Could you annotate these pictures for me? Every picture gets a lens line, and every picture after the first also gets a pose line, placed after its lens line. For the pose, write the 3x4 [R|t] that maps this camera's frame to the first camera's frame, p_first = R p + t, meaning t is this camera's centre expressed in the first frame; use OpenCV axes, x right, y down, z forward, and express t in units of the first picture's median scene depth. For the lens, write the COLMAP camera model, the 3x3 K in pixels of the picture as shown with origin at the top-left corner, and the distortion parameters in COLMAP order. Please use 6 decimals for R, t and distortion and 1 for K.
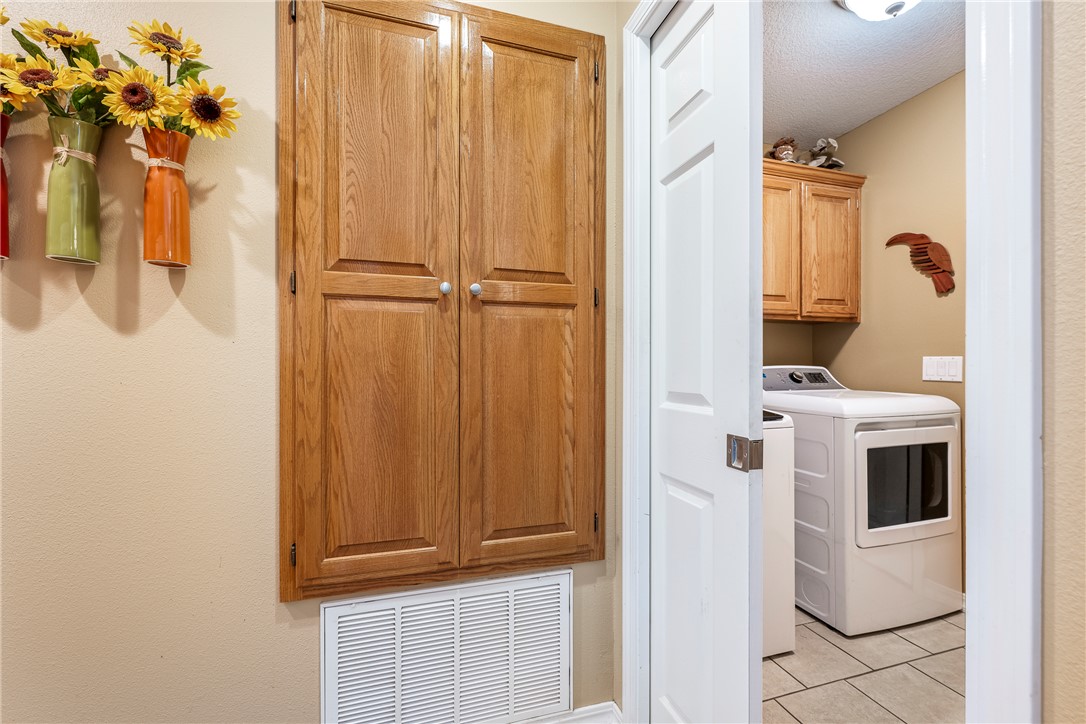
lens RADIAL K [[457.4, 0, 544.9], [0, 457.4, 367.9], [0, 0, 1]] dist [-0.002004, 0.000394]
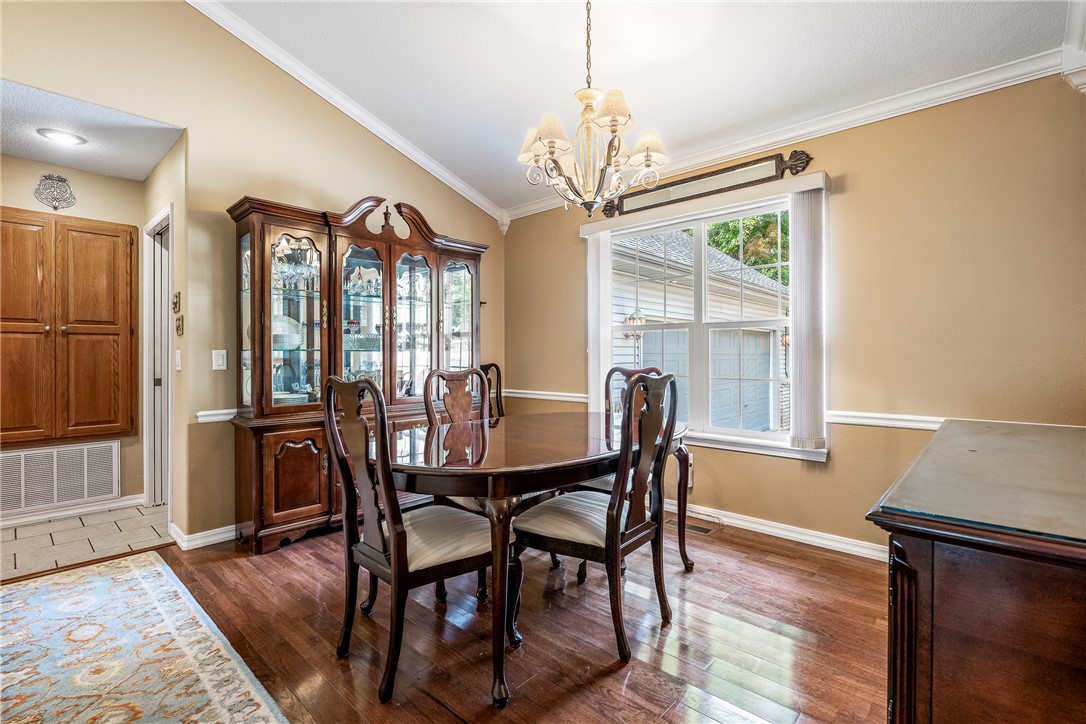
lens RADIAL K [[486.1, 0, 541.1], [0, 486.1, 355.5], [0, 0, 1]] dist [-0.001775, -0.000166]
pose [[0.862795, -0.002136, 0.505549, 0.775322], [0.002325, 0.999997, 0.000258, -0.015727], [-0.505548, 0.000953, 0.862798, -2.682699]]
